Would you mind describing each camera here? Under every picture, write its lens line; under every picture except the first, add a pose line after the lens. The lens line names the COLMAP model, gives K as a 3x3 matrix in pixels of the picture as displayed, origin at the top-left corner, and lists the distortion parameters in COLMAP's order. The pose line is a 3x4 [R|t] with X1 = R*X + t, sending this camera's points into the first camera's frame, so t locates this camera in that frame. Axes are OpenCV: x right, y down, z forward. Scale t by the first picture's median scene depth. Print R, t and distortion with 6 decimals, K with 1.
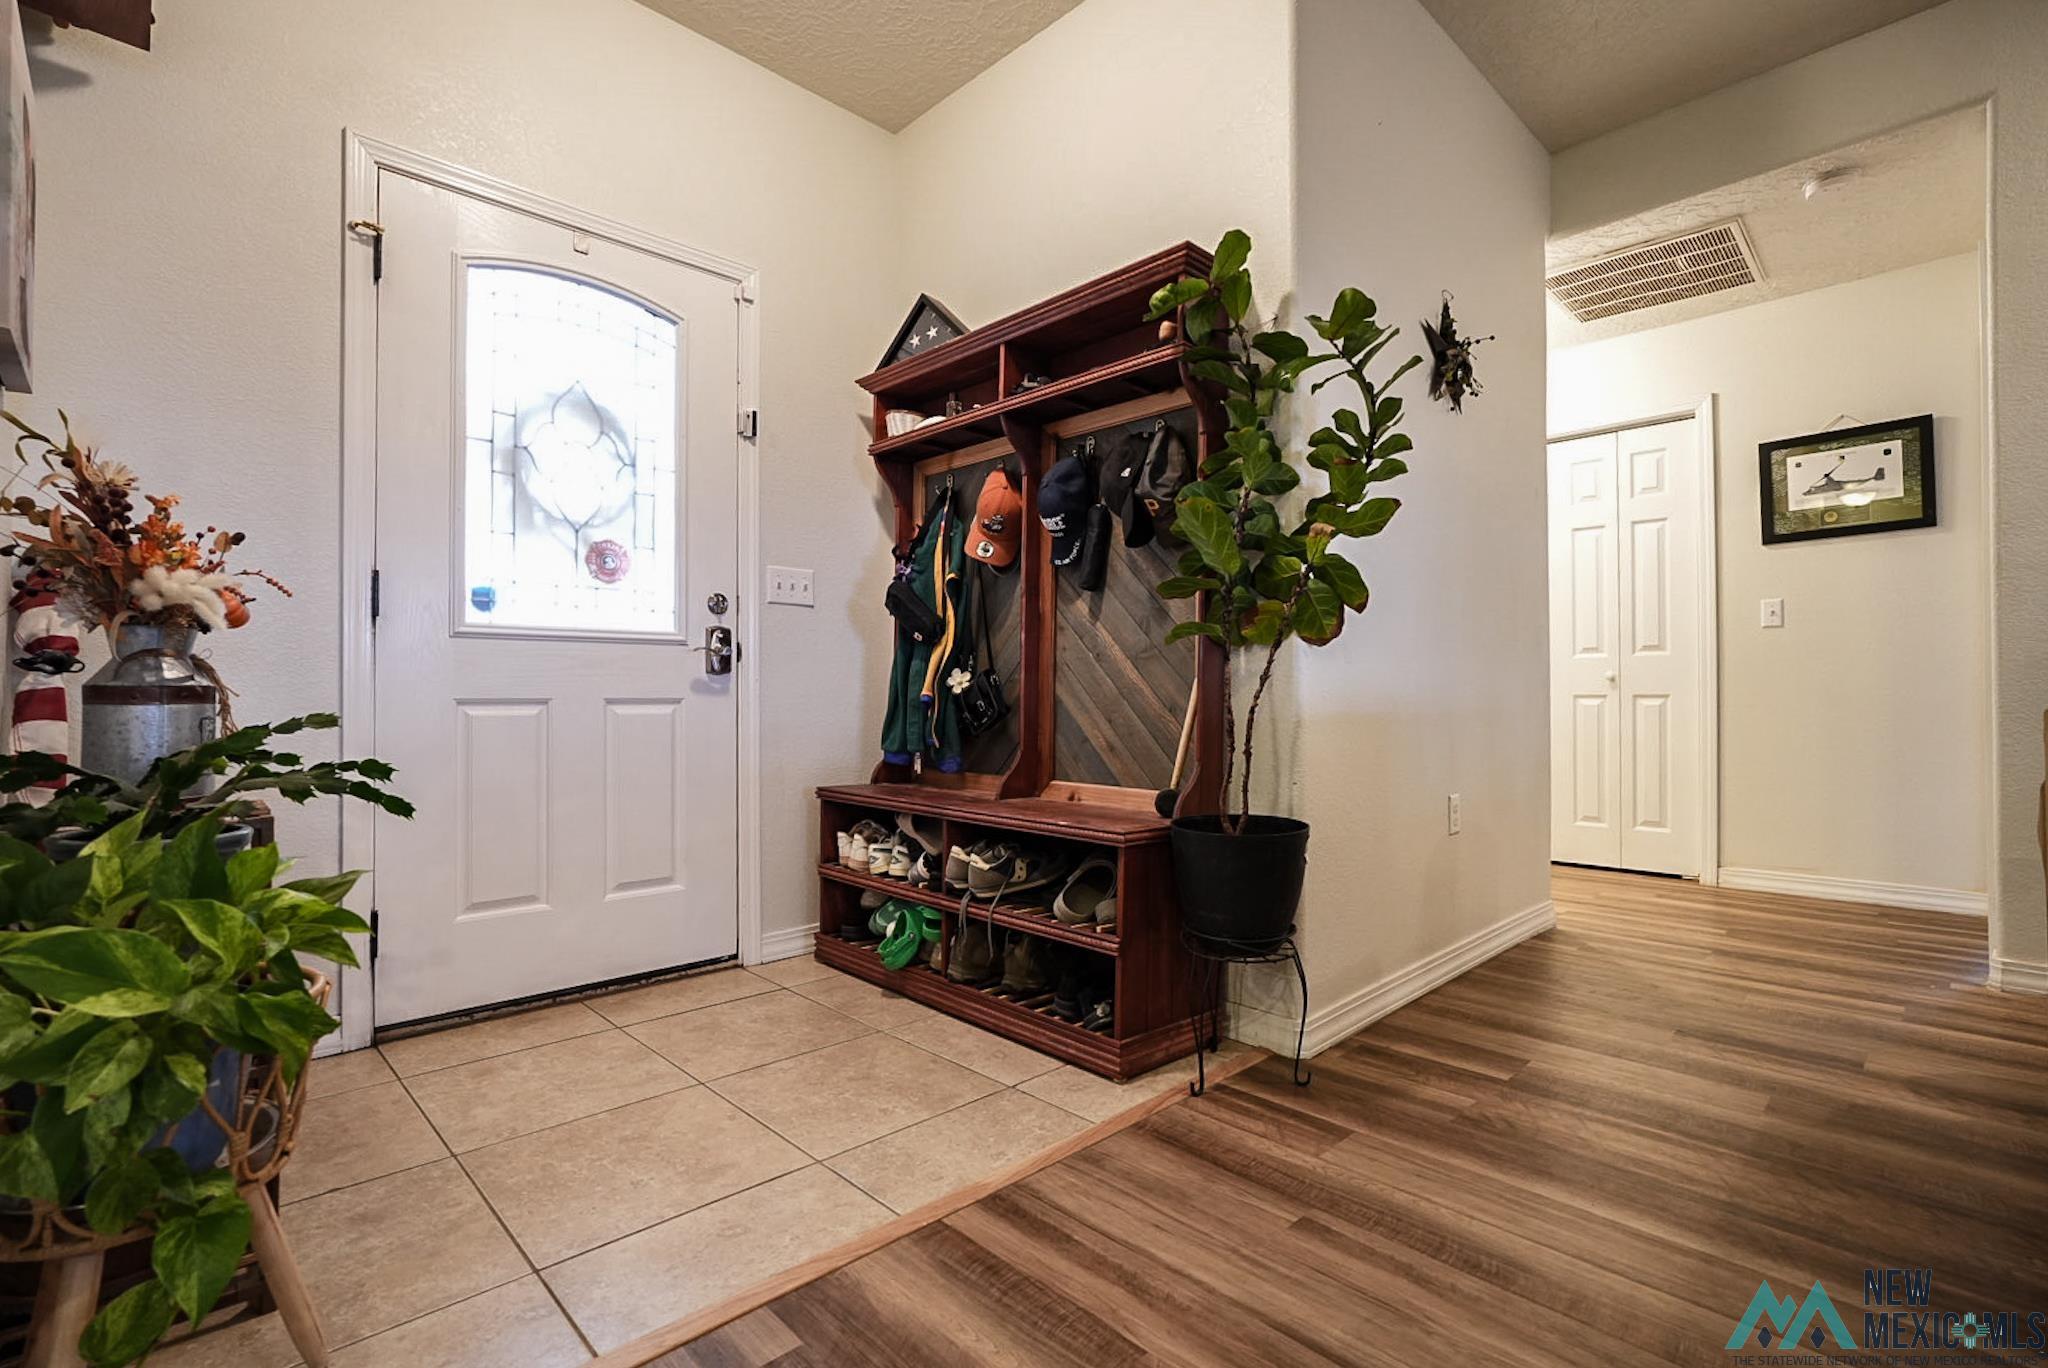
lens RADIAL K [[928.2, 0, 1024.0], [0, 928.2, 684.0], [0, 0, 1]] dist [-0.003022, -0.000141]
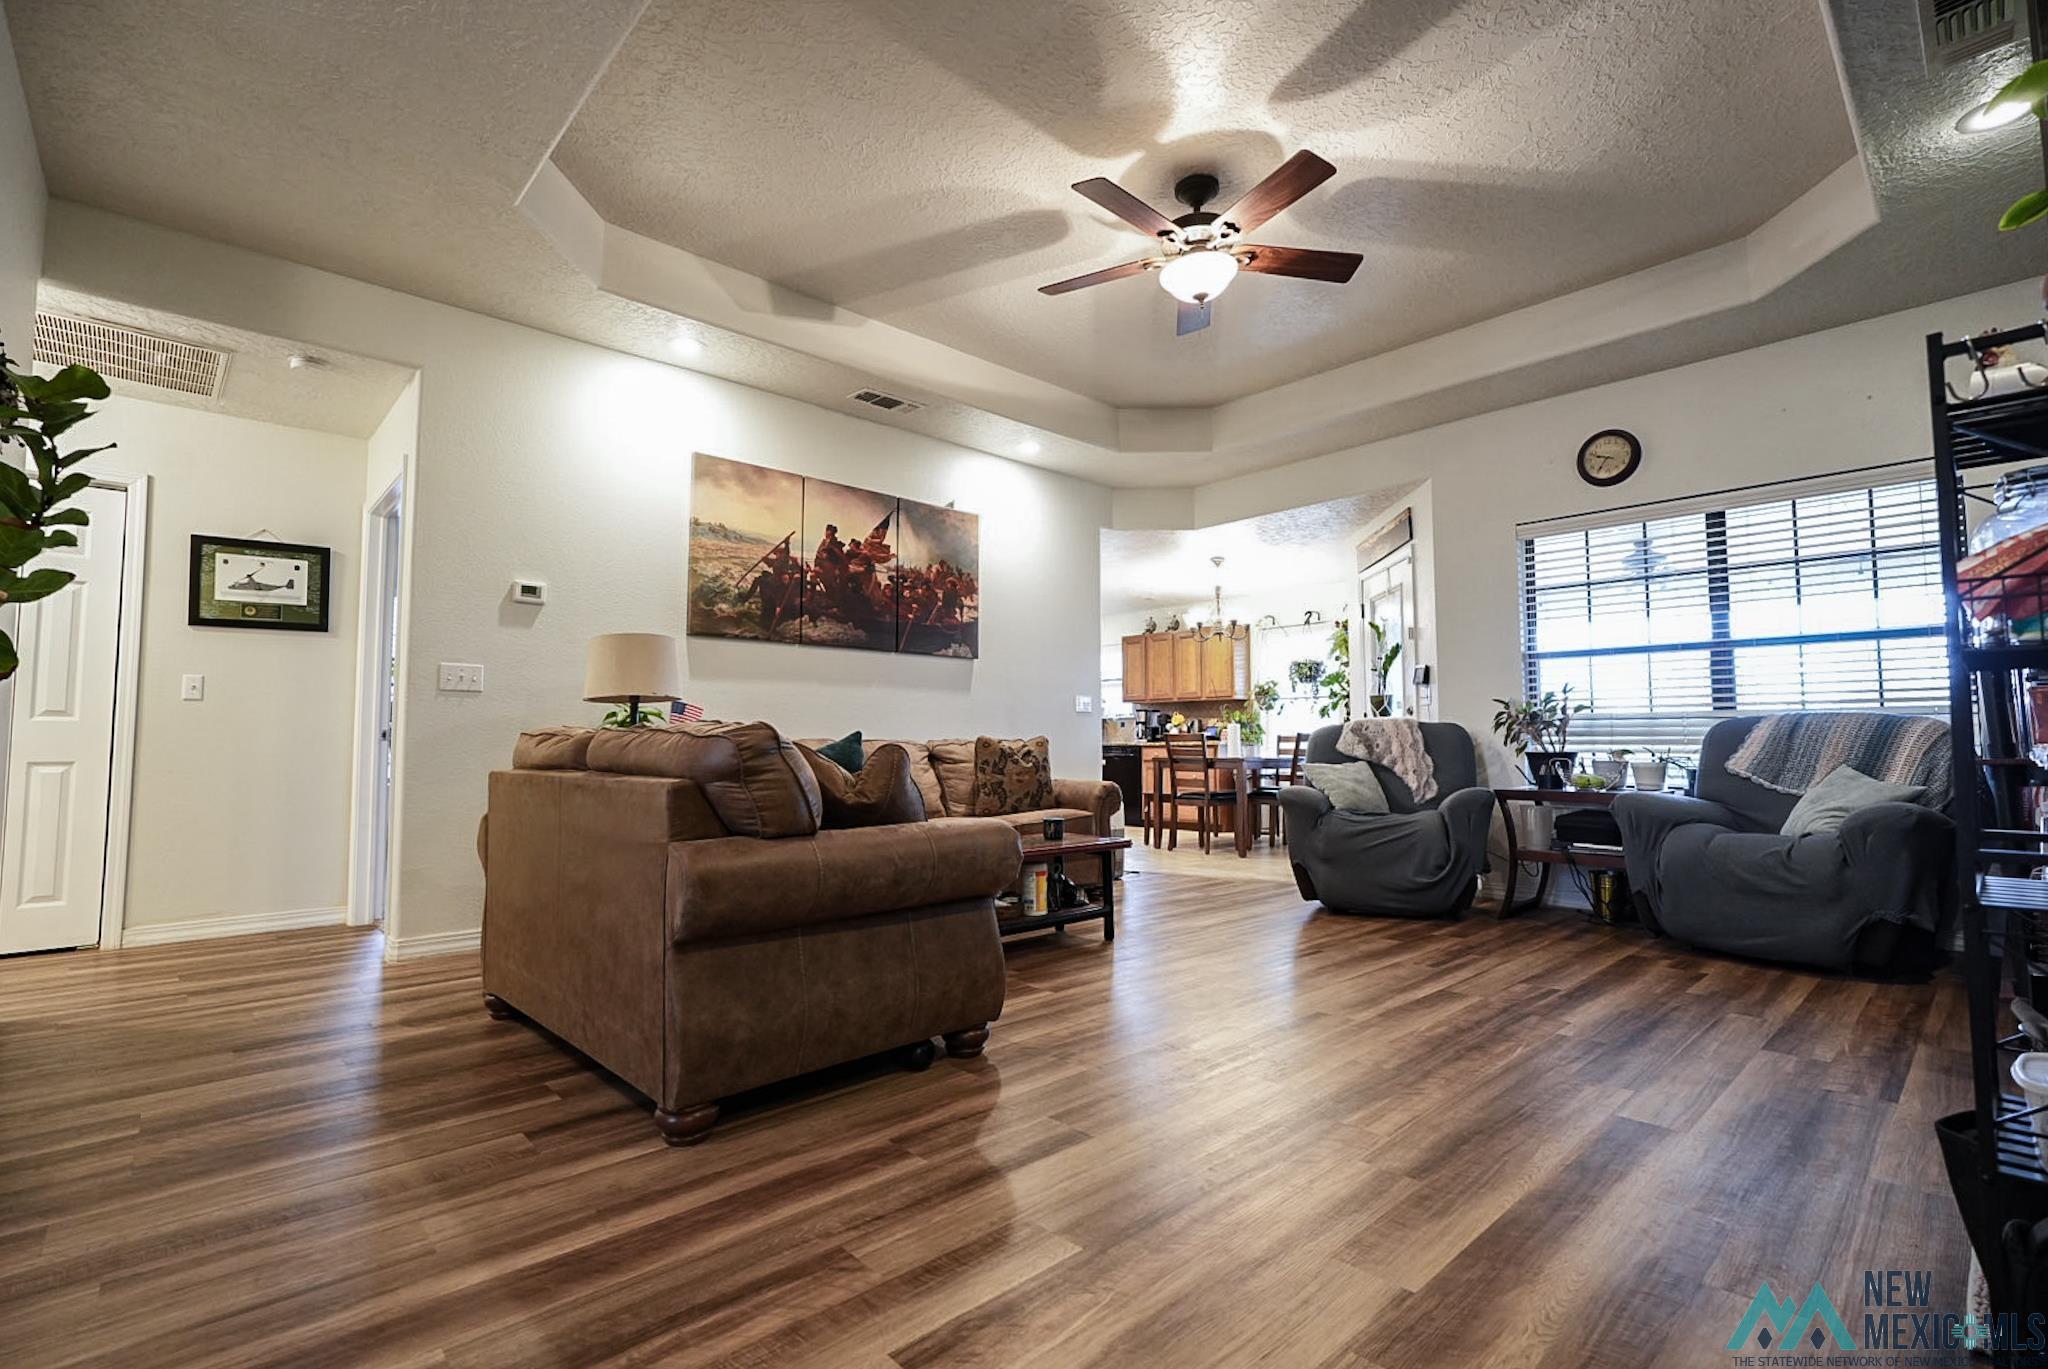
lens RADIAL K [[946.6, 0, 1024.0], [0, 946.6, 684.5], [0, 0, 1]] dist [-0.007066, -0.000104]
pose [[0.012831, 0.065763, 0.997753, -0.345190], [-0.006637, 0.997819, -0.065682, -0.013434], [-0.999896, -0.005780, 0.013239, -0.016197]]
